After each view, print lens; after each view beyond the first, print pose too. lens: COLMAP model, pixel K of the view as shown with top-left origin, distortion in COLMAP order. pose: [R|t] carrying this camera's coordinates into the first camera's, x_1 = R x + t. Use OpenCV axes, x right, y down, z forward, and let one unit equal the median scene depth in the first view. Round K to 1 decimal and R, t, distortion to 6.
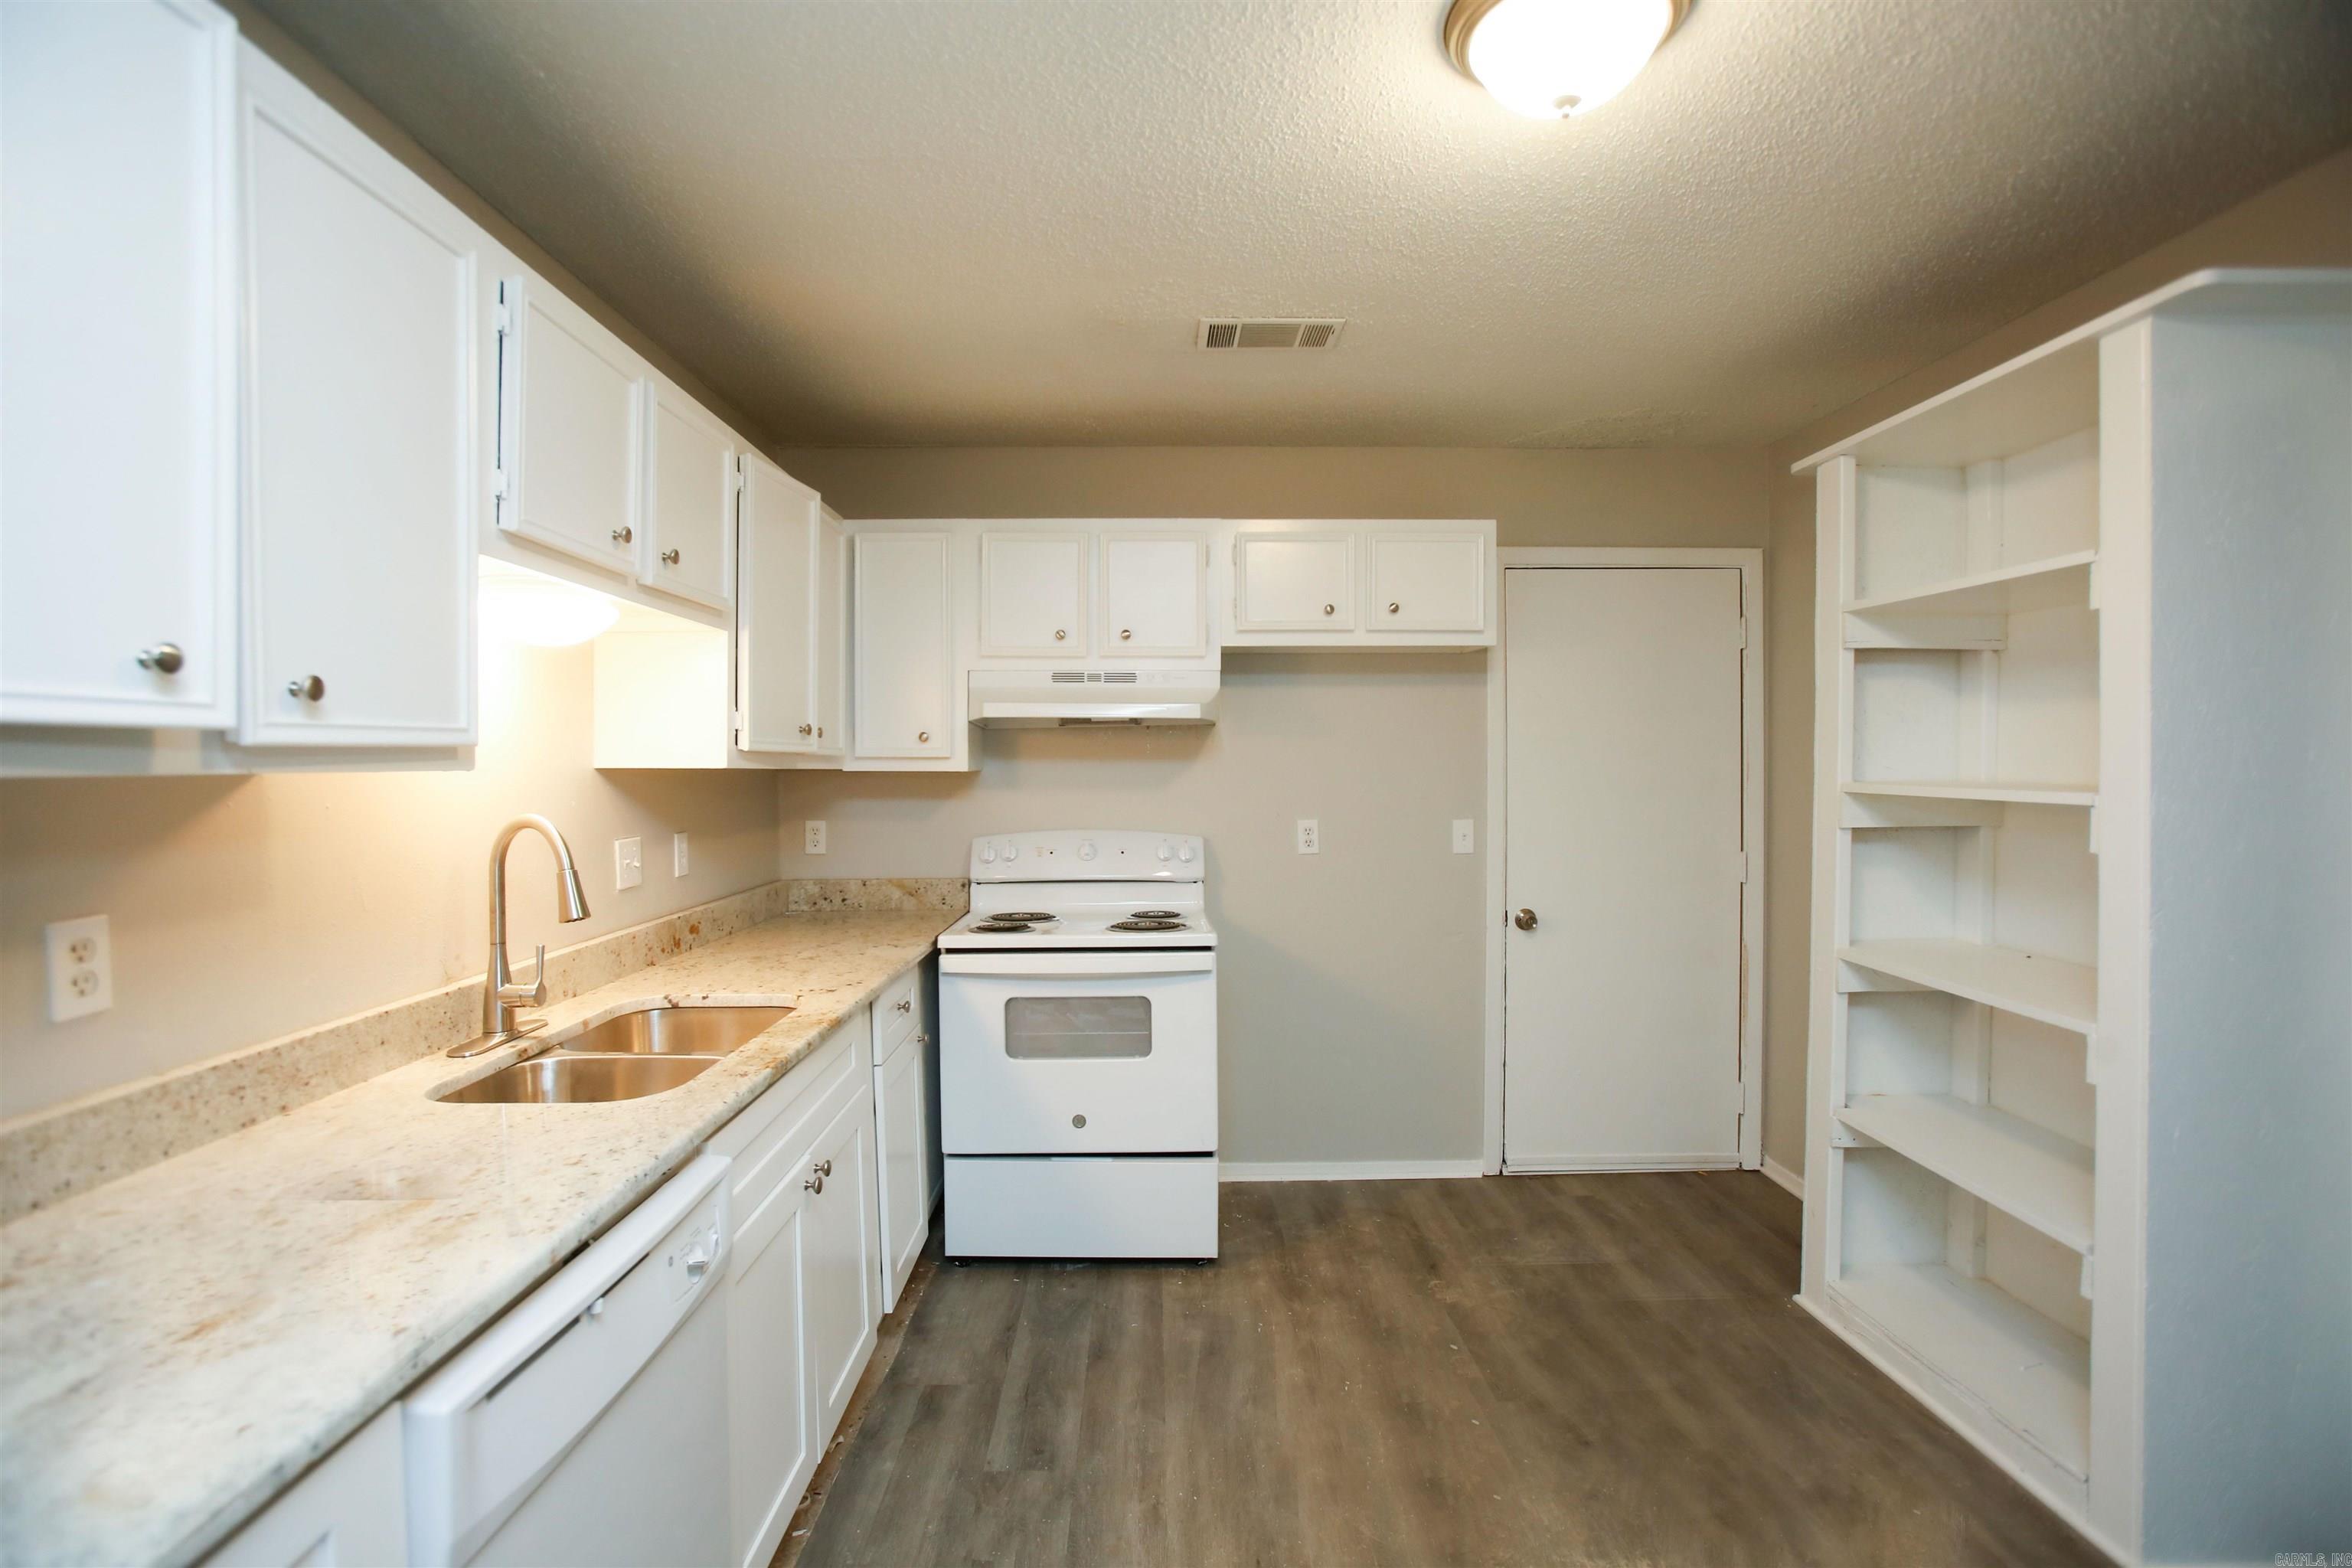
lens RADIAL K [[1101.6, 0, 1158.9], [0, 1101.6, 775.1], [0, 0, 1]] dist [-0.067978, 0.038391]
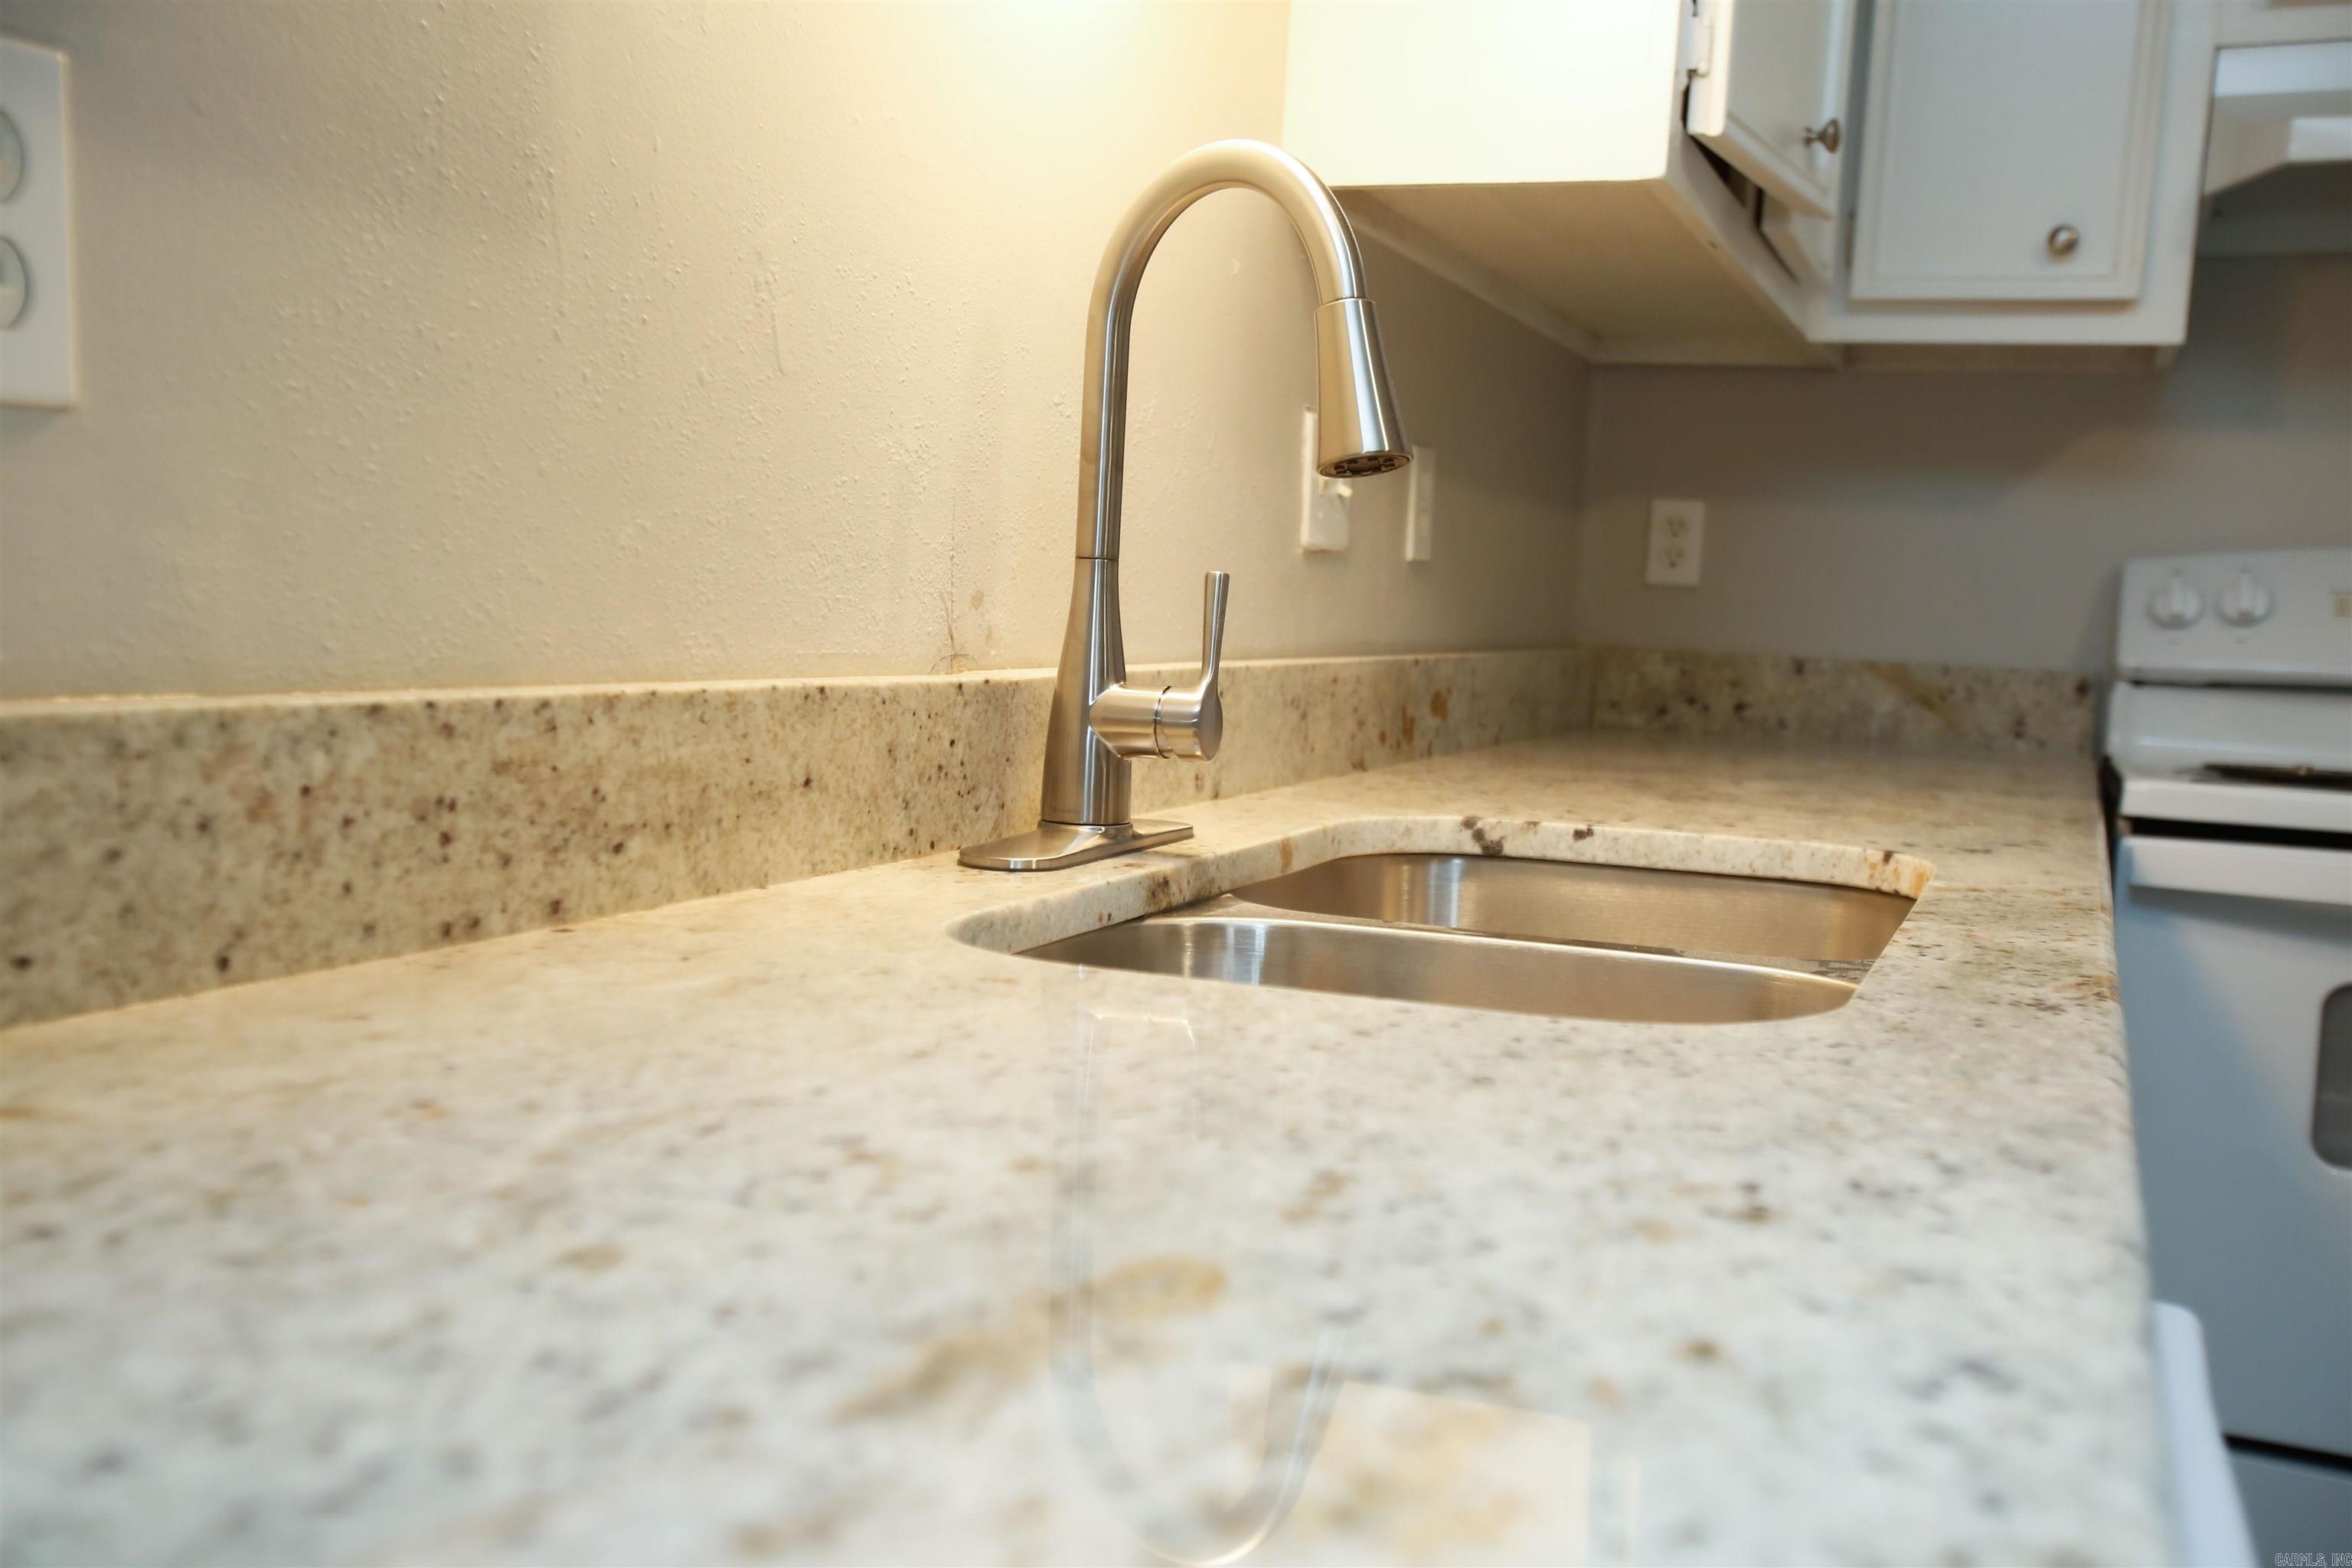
lens RADIAL K [[2213.4, 0, 1177.1], [0, 2213.4, 745.4], [0, 0, 1]] dist [0.063865, 0.006028]
pose [[0.923431, 0.077774, -0.375802, -0.252293], [-0.058097, 0.996294, 0.063430, 0.128286], [0.379343, -0.036740, 0.924527, 0.289927]]
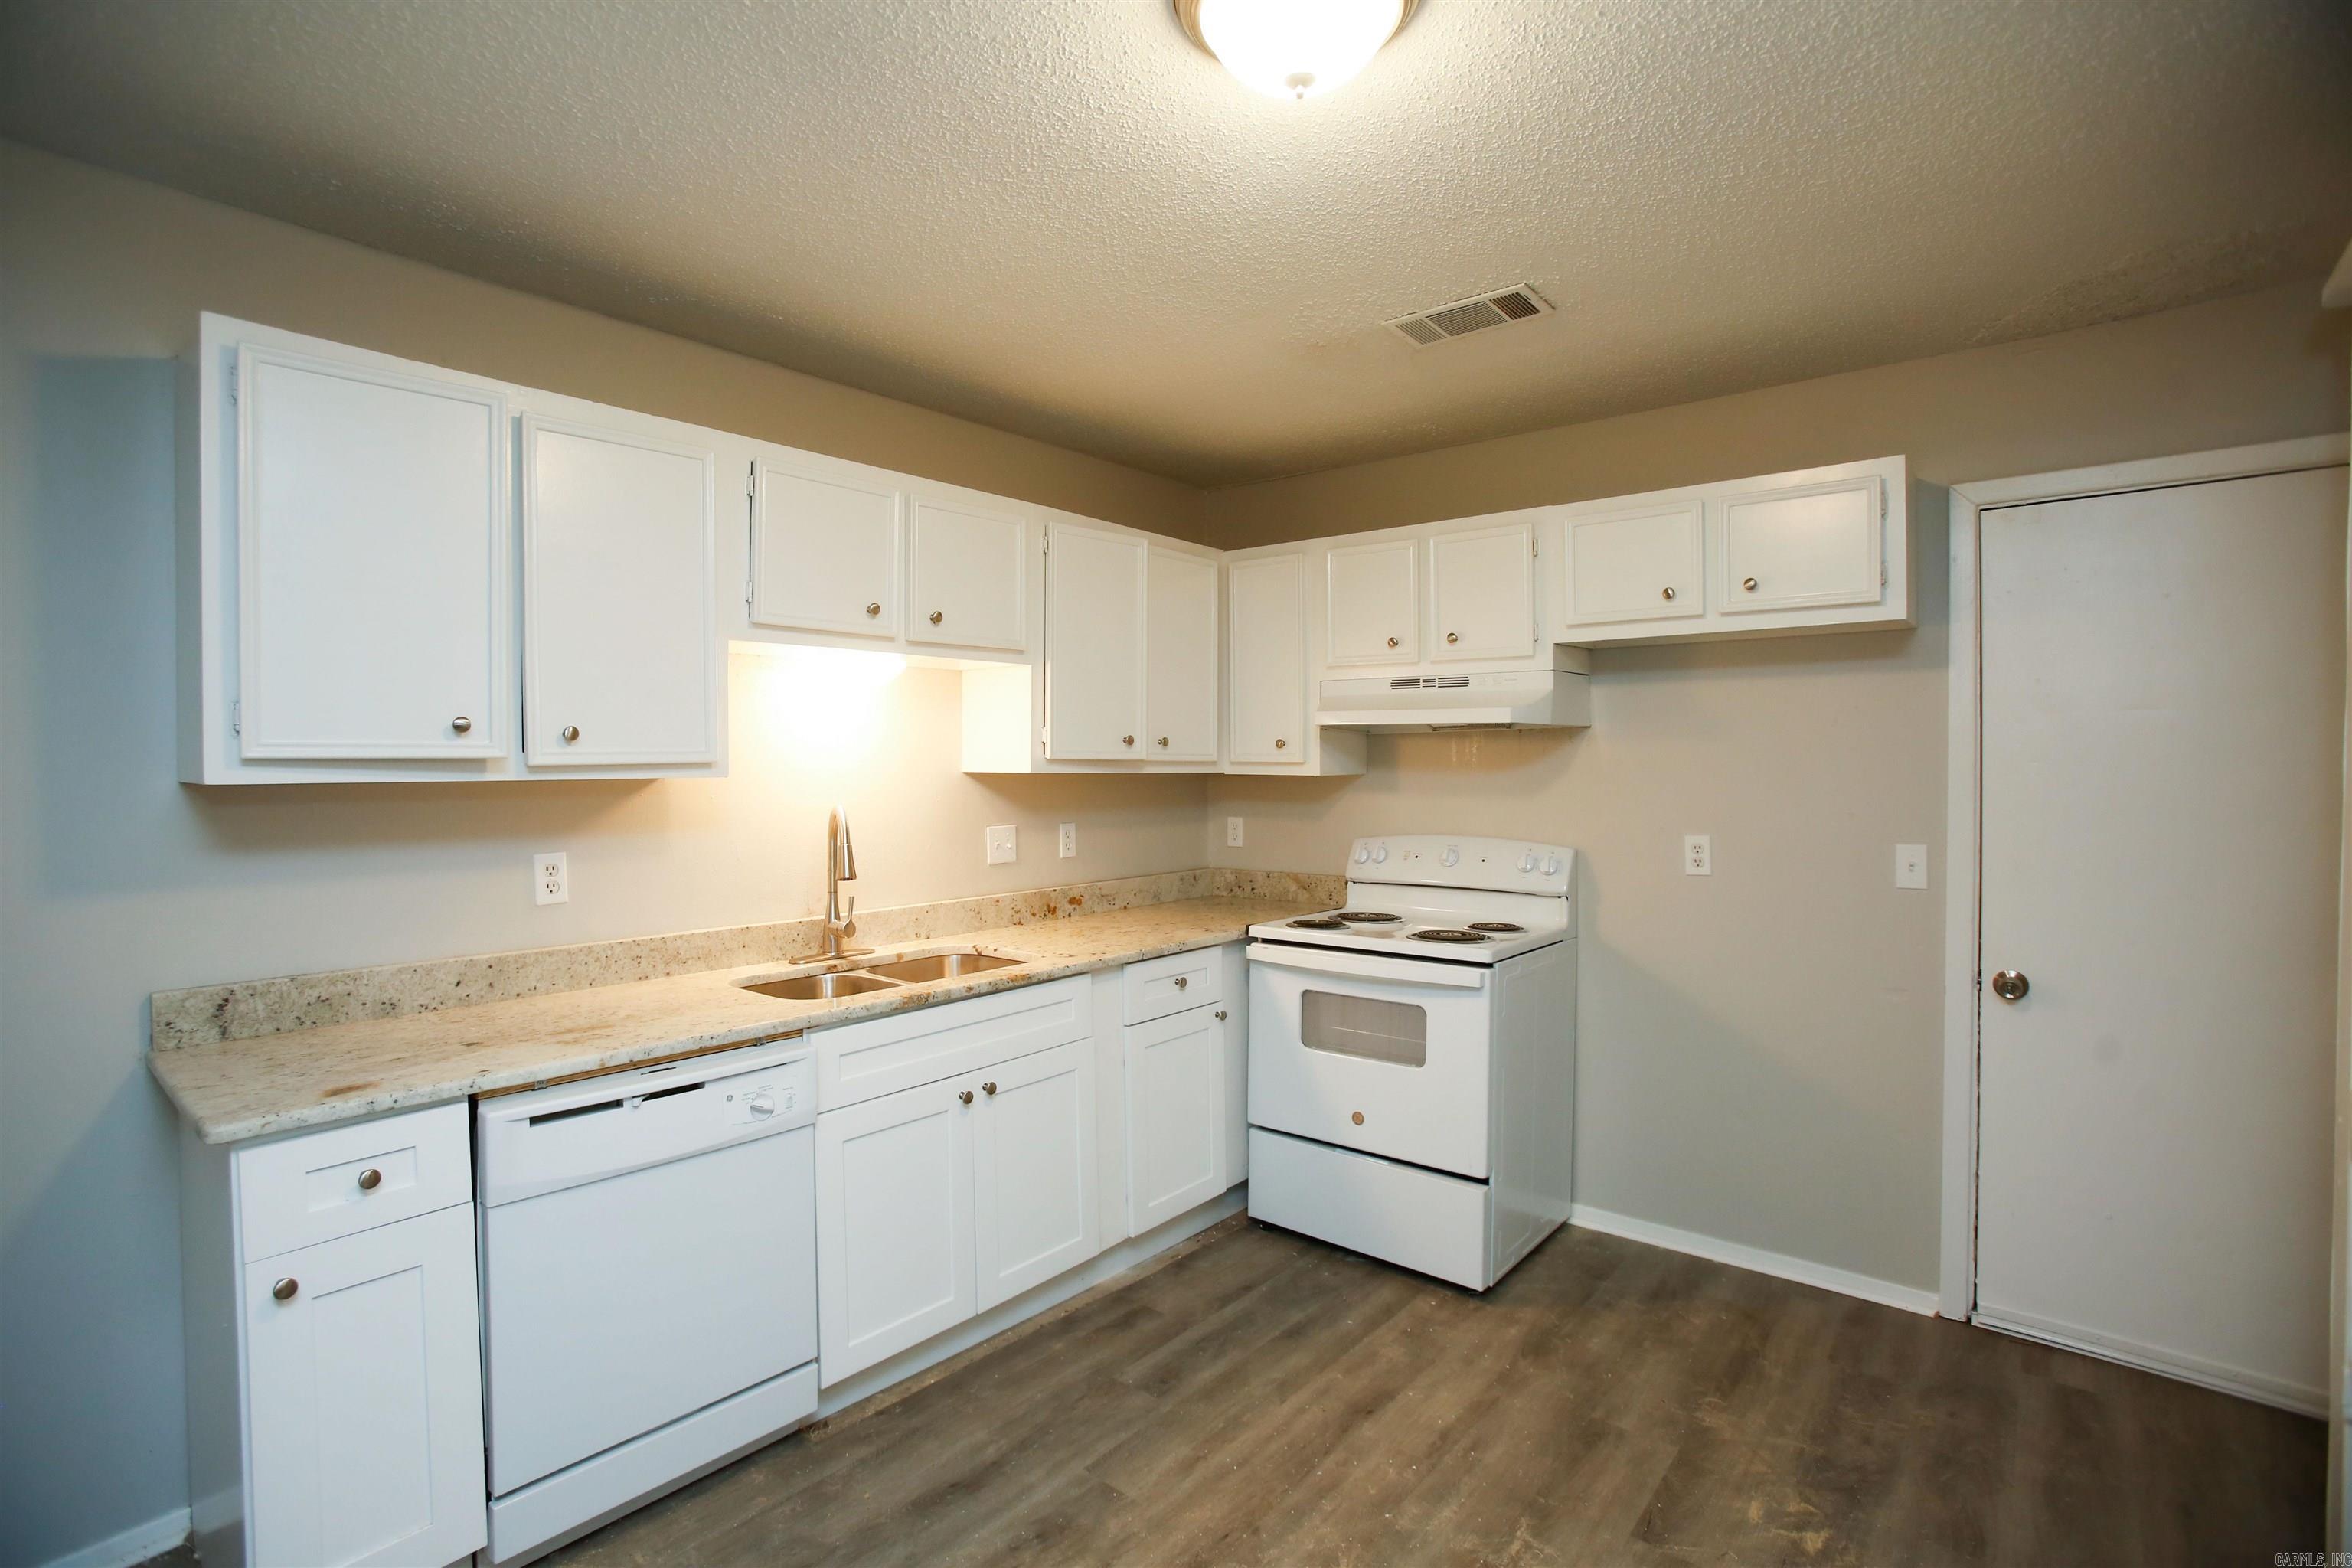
lens RADIAL K [[1101.6, 0, 1158.9], [0, 1101.6, 775.1], [0, 0, 1]] dist [-0.067978, 0.038391]
pose [[0.759603, 0.010159, -0.650307, 0.531240], [-0.007867, 0.999948, 0.006431, -0.012879], [0.650339, 0.000231, 0.759644, 0.117362]]
